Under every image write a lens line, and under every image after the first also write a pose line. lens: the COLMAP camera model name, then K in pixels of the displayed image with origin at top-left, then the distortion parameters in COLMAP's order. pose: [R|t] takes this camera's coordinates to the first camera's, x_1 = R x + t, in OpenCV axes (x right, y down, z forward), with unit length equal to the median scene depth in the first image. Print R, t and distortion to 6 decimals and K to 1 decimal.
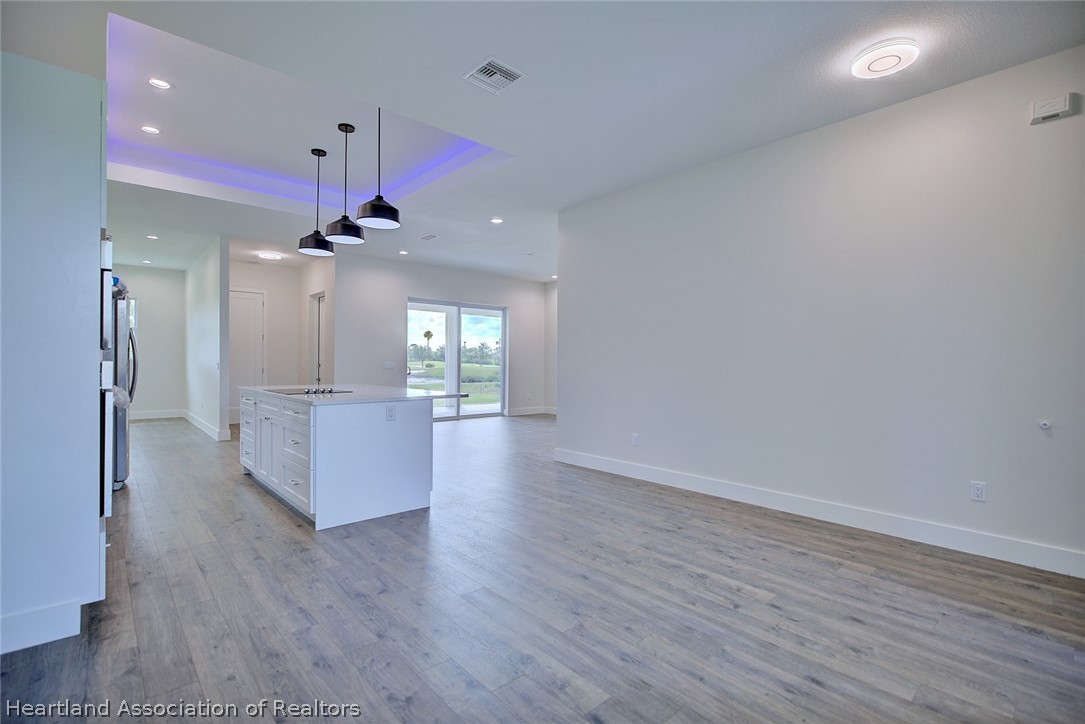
lens RADIAL K [[499.1, 0, 547.6], [0, 499.1, 365.8], [0, 0, 1]] dist [-0.004741, -0.000294]
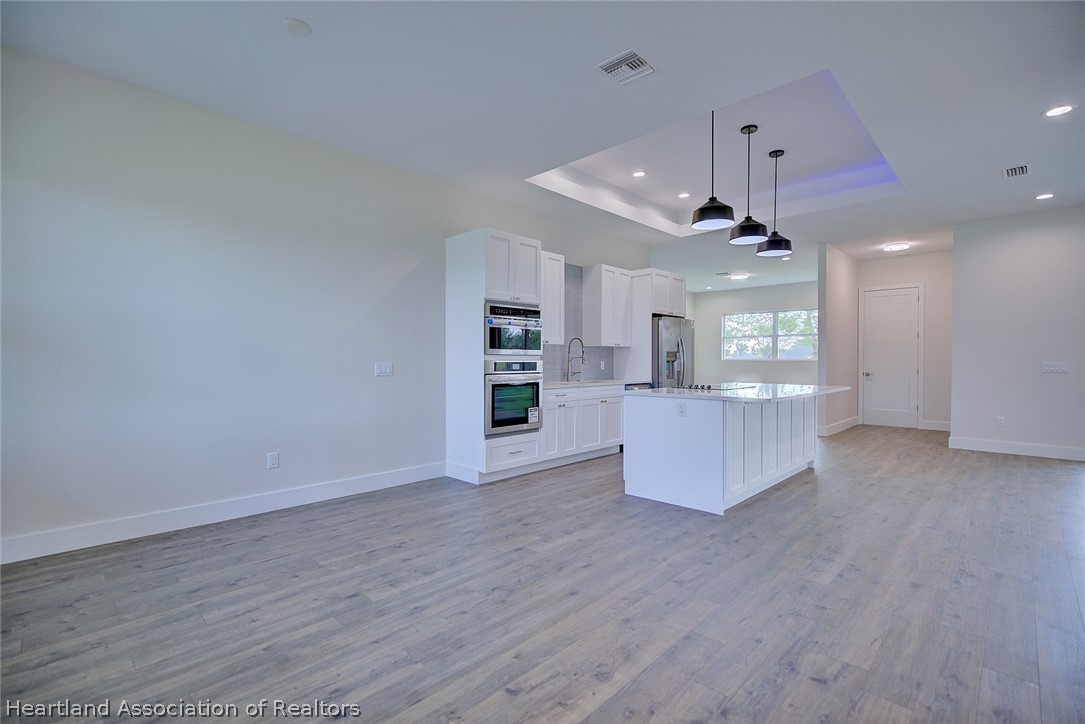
lens RADIAL K [[499.1, 0, 541.0], [0, 499.1, 360.0], [0, 0, 1]] dist [-0.004741, -0.000294]
pose [[0.060403, -0.008193, -0.998140, 1.039142], [-0.007435, 0.999935, -0.008658, 0.004857], [0.998146, 0.007944, 0.060338, 0.931109]]
